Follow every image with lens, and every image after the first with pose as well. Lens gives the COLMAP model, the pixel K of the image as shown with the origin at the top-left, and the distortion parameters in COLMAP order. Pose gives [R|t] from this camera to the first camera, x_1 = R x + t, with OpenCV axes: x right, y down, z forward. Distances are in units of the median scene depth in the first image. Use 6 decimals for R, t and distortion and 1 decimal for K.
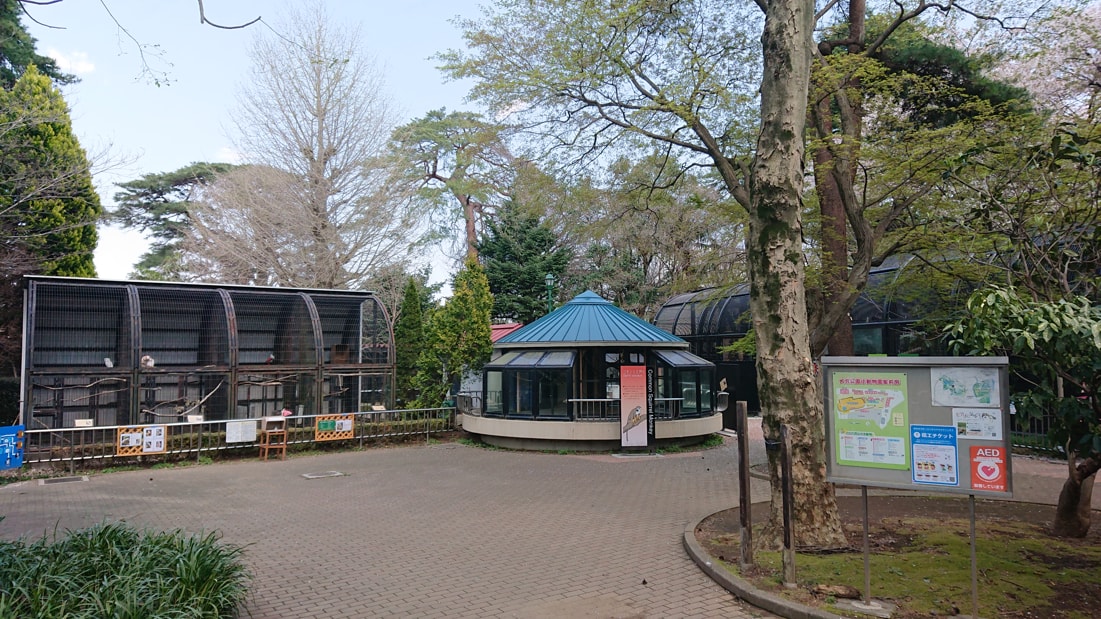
lens RADIAL K [[727.1, 0, 550.5], [0, 727.1, 309.5], [0, 0, 1]] dist [0.186597, -0.000131]
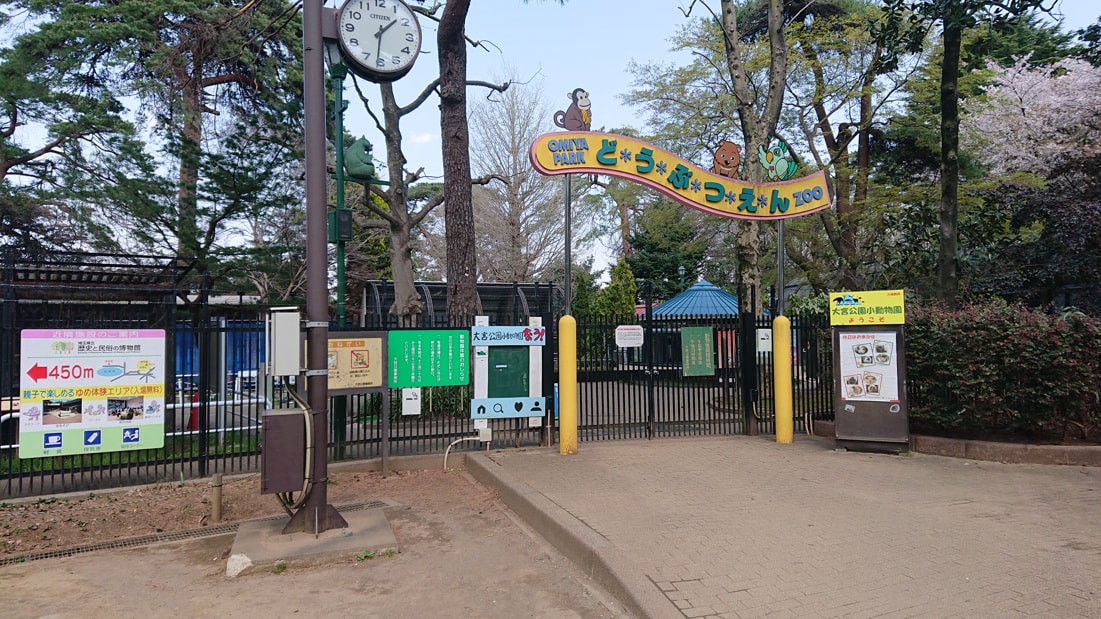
lens RADIAL K [[727.1, 0, 550.5], [0, 727.1, 309.5], [0, 0, 1]] dist [0.186597, -0.000131]
pose [[0.975666, -0.011333, -0.218969, 0.039820], [0.018164, 0.999408, 0.029211, -0.008639], [0.218508, -0.032477, 0.975295, -0.255669]]
